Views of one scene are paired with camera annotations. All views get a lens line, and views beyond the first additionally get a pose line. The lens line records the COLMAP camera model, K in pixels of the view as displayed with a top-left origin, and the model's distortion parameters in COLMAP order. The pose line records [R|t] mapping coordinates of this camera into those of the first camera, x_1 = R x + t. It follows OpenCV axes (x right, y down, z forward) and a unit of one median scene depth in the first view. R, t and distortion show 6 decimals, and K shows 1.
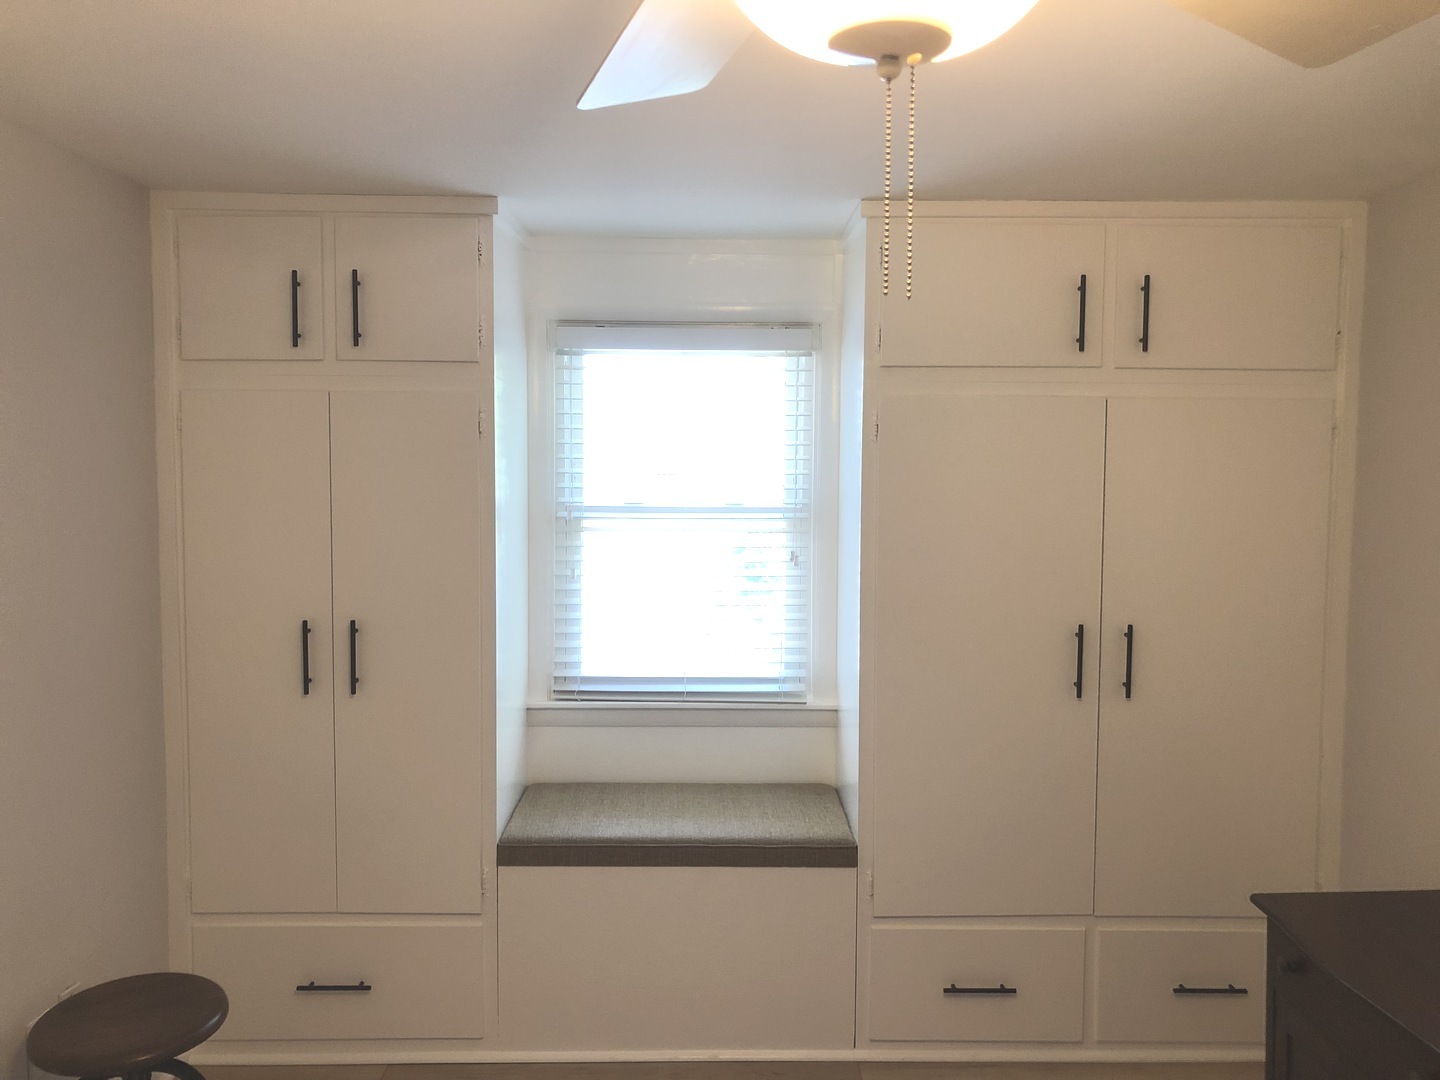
lens RADIAL K [[1200.4, 0, 717.4], [0, 1200.4, 542.4], [0, 0, 1]] dist [0.025321, -0.026526]
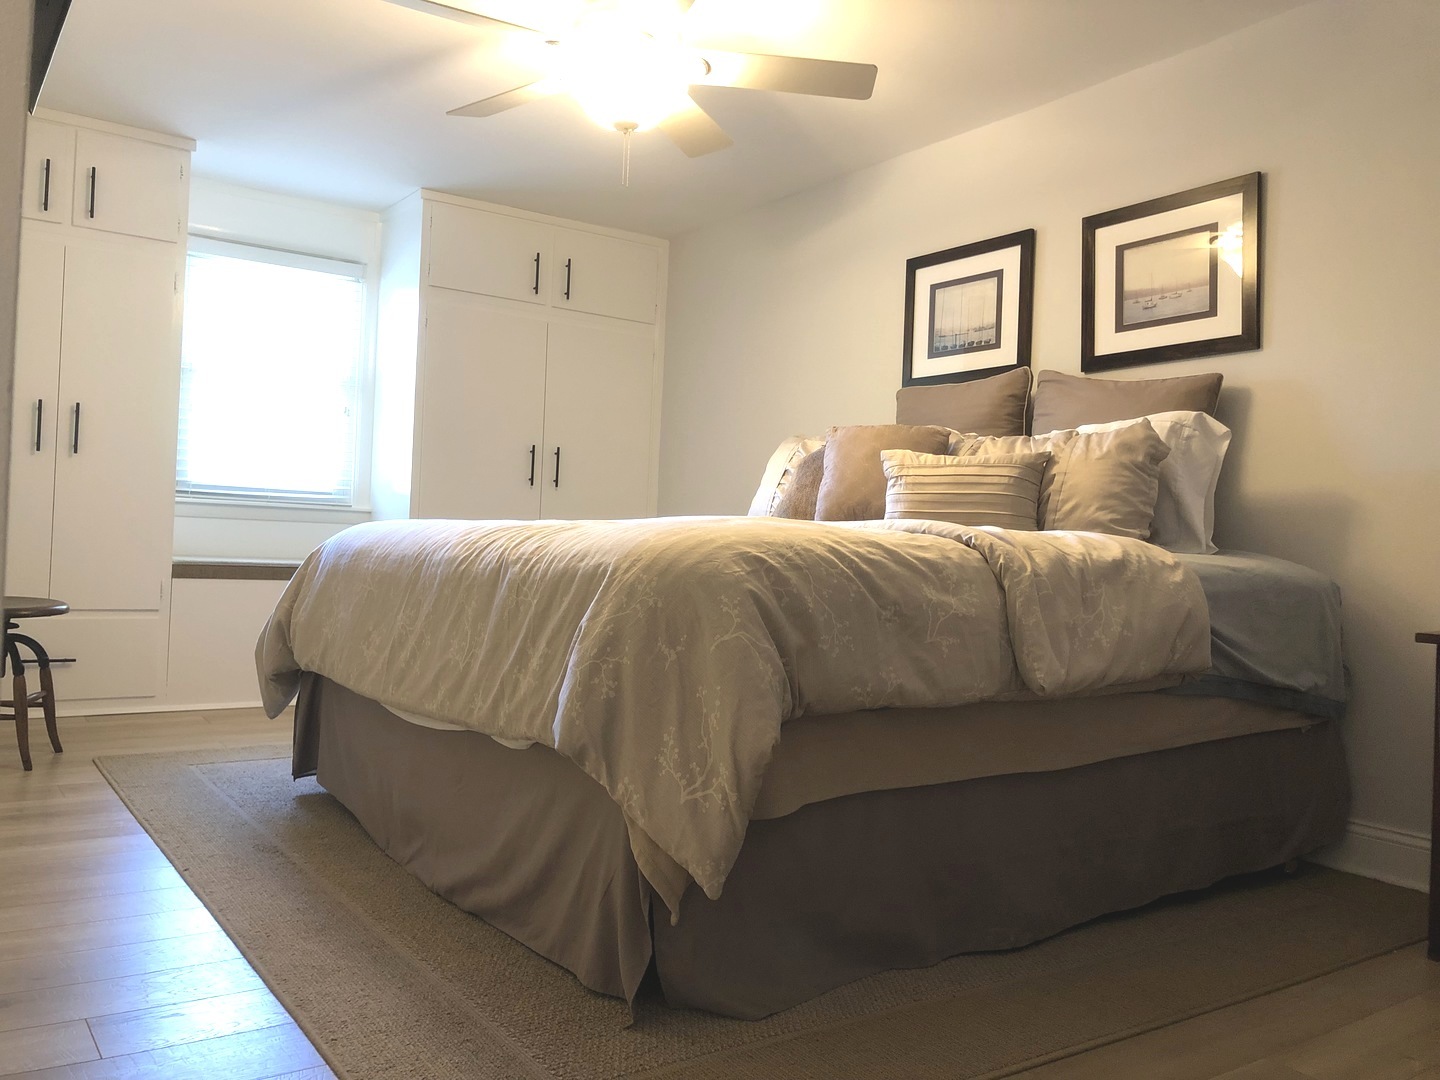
lens RADIAL K [[1200.4, 0, 723.1], [0, 1200.4, 538.0], [0, 0, 1]] dist [0.025321, -0.026526]
pose [[0.830190, 0.032617, 0.556526, -0.456097], [-0.000456, 0.998326, -0.057830, 0.309764], [-0.557480, 0.047757, 0.828815, -0.637390]]
